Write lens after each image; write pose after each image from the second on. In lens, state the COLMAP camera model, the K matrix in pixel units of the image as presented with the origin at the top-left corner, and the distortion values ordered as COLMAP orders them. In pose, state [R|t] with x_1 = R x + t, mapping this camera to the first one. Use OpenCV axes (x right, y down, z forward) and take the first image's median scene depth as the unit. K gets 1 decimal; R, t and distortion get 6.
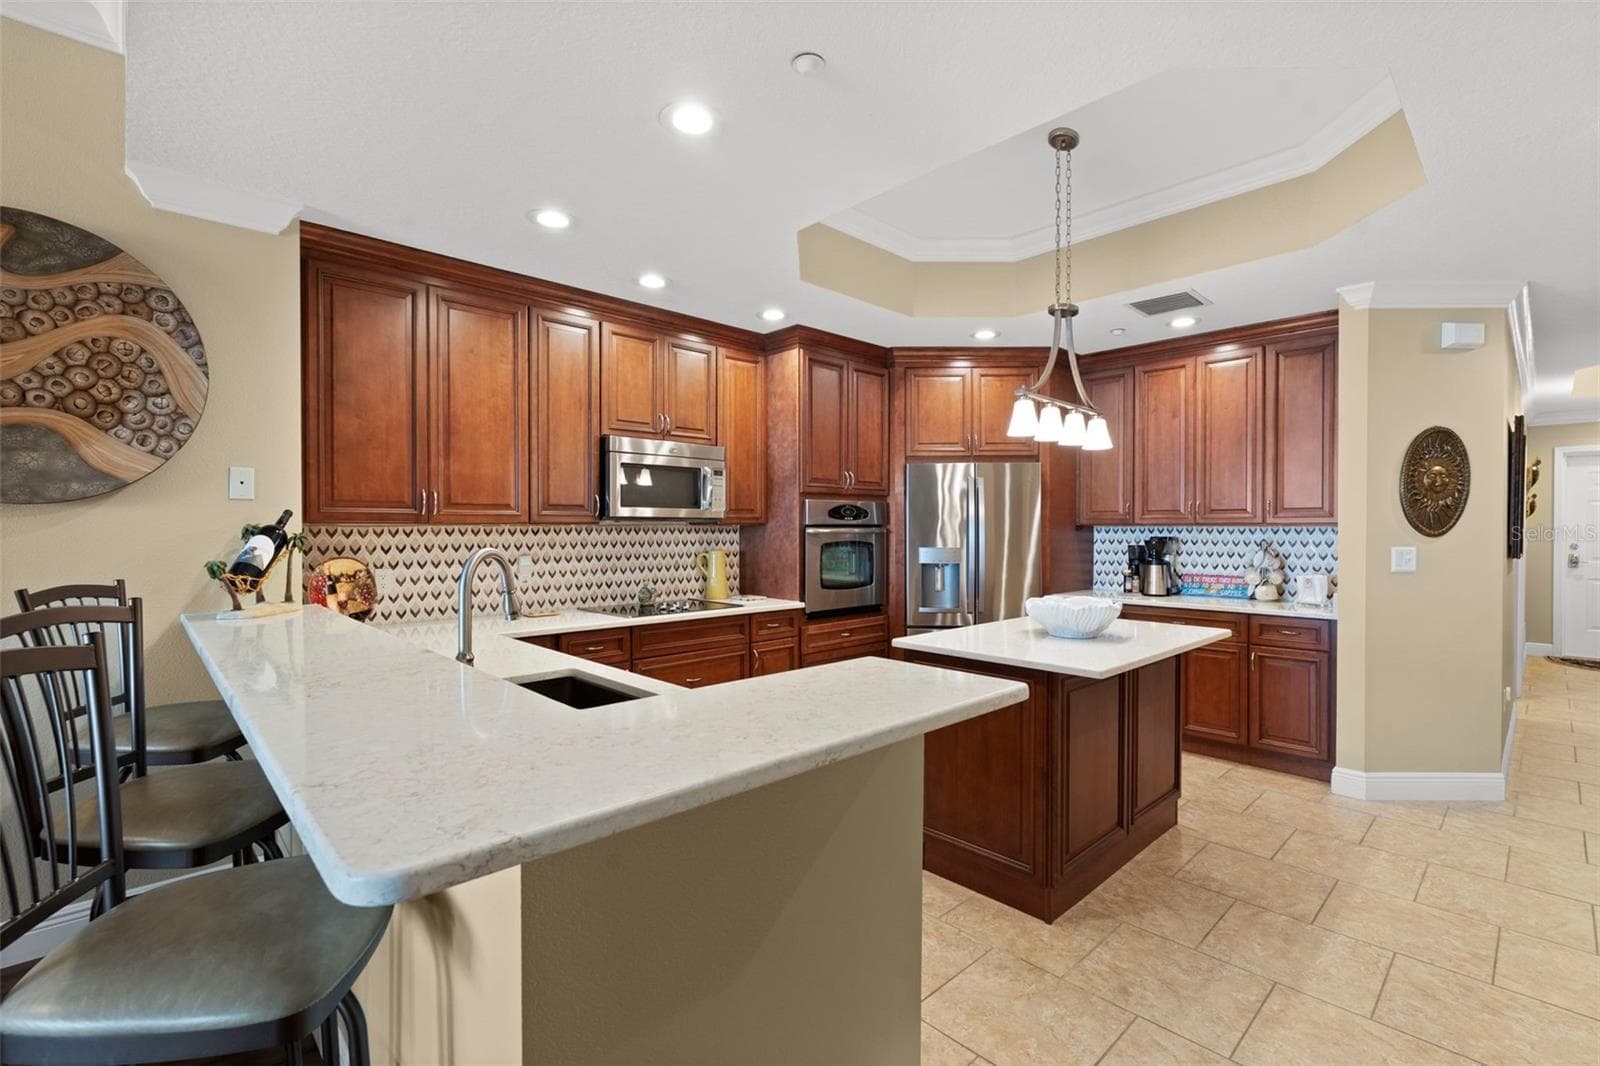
lens RADIAL K [[726.9, 0, 800.0], [0, 726.9, 533.0], [0, 0, 1]] dist [-0.002834, 0.000020]
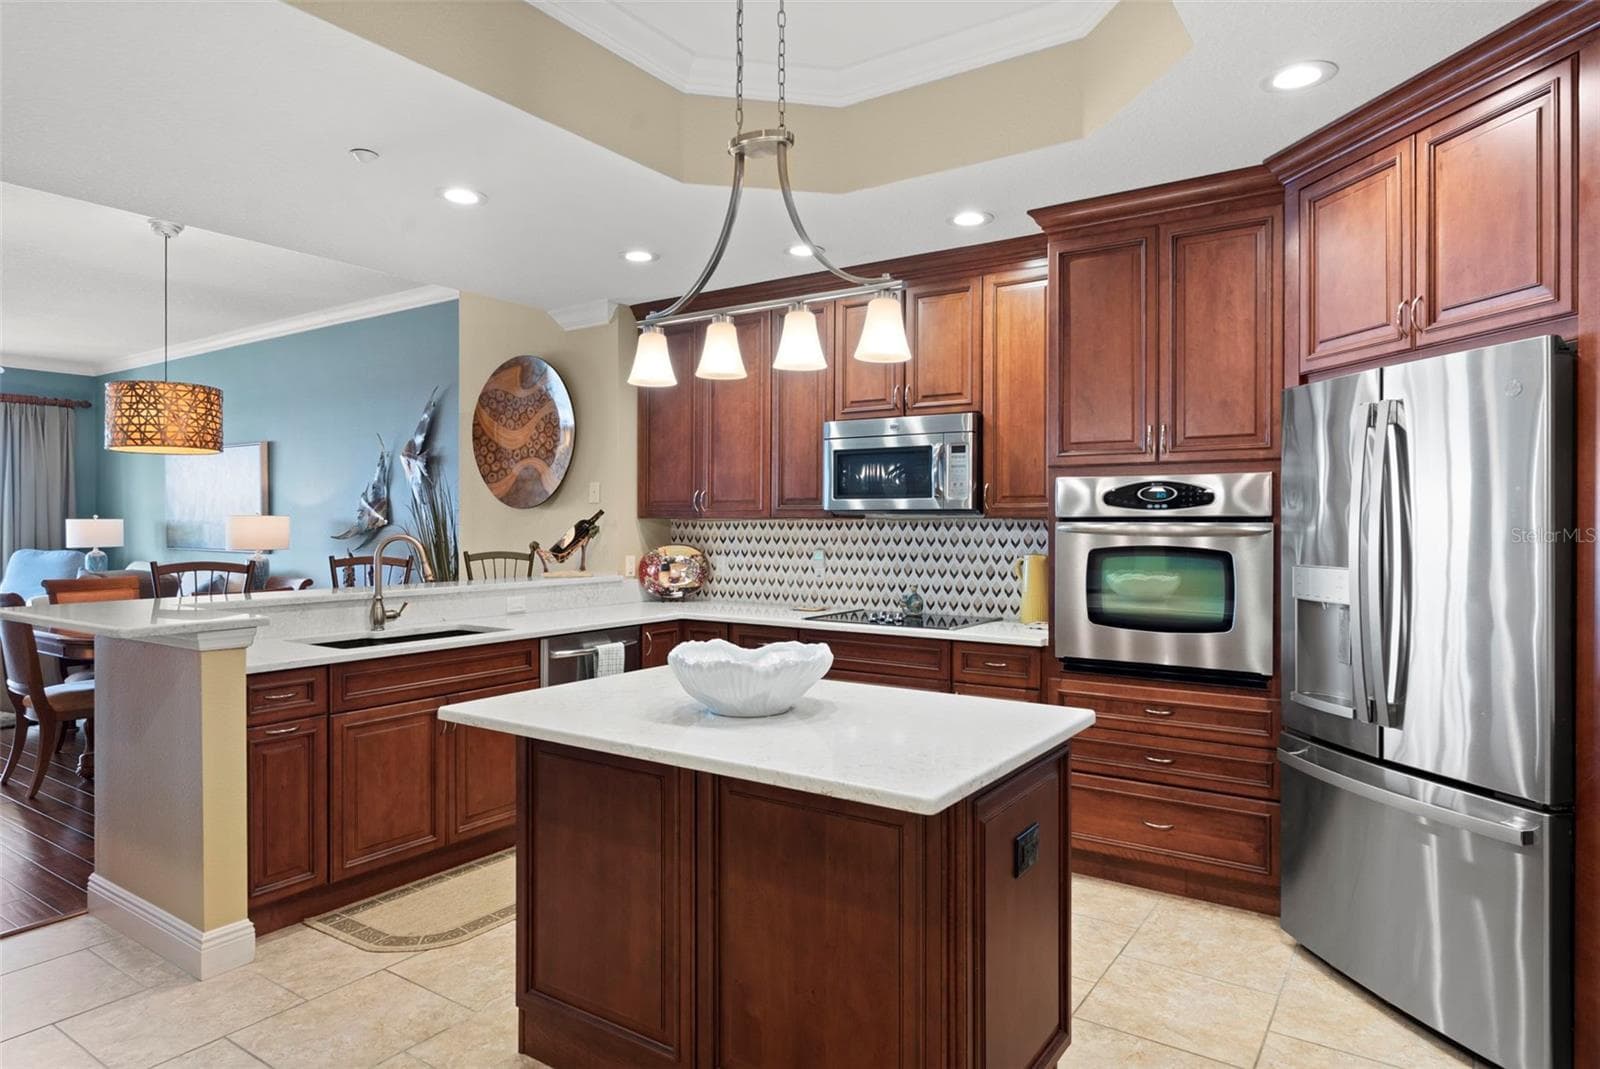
lens RADIAL K [[942.2, 0, 800.0], [0, 942.2, 534.5], [0, 0, 1]] dist [-0.003055, 0.000050]
pose [[0.203065, 0.015001, -0.979050, 0.837103], [-0.007726, 0.999876, 0.013718, -0.007230], [0.979135, 0.004778, 0.203156, 0.672815]]
